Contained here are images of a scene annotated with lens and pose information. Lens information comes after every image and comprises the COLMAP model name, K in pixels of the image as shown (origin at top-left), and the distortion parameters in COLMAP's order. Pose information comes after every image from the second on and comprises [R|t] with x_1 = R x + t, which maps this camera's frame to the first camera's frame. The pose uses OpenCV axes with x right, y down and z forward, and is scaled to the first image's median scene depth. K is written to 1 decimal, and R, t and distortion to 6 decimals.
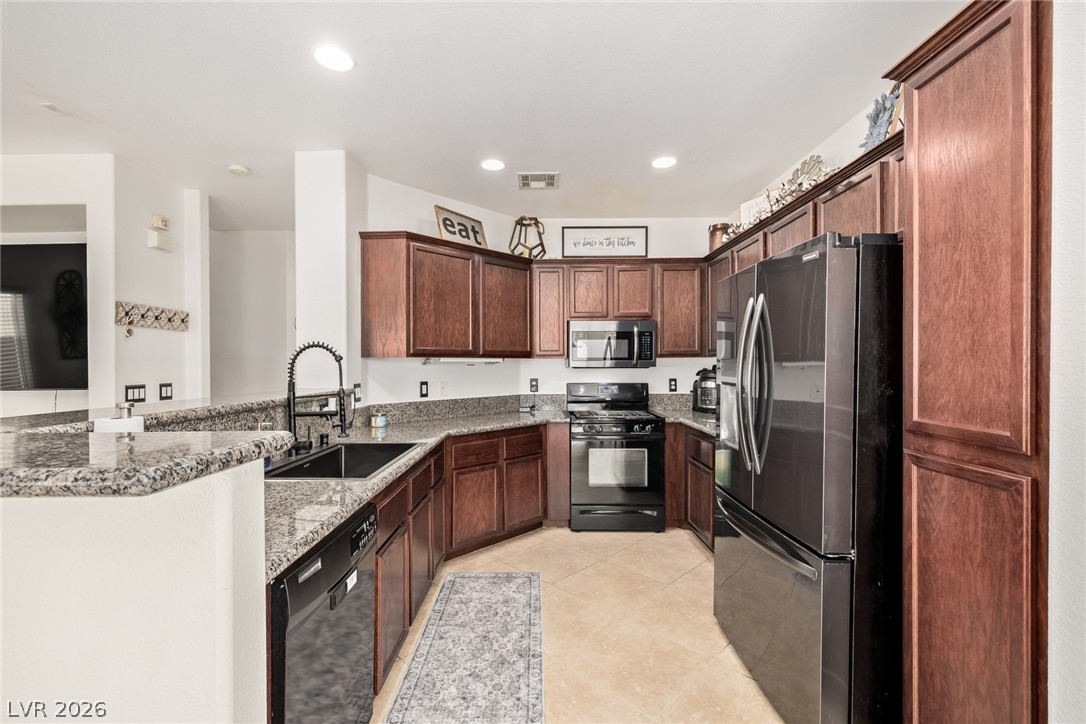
lens RADIAL K [[463.6, 0, 541.2], [0, 463.6, 367.6], [0, 0, 1]] dist [0.002793, 0.000020]
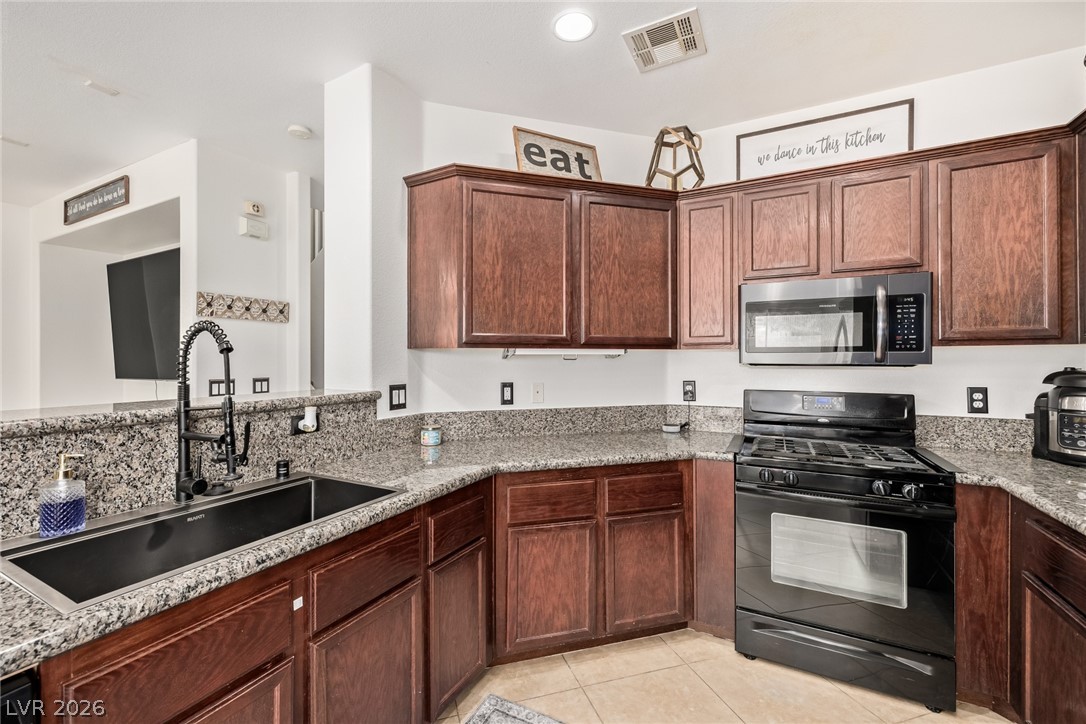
lens RADIAL K [[463.6, 0, 528.2], [0, 463.6, 358.1], [0, 0, 1]] dist [0.002793, 0.000020]
pose [[0.880006, 0.002254, -0.474956, 0.112281], [-0.005739, 0.999966, -0.005887, -0.003131], [0.474927, 0.007906, 0.879990, 0.386379]]
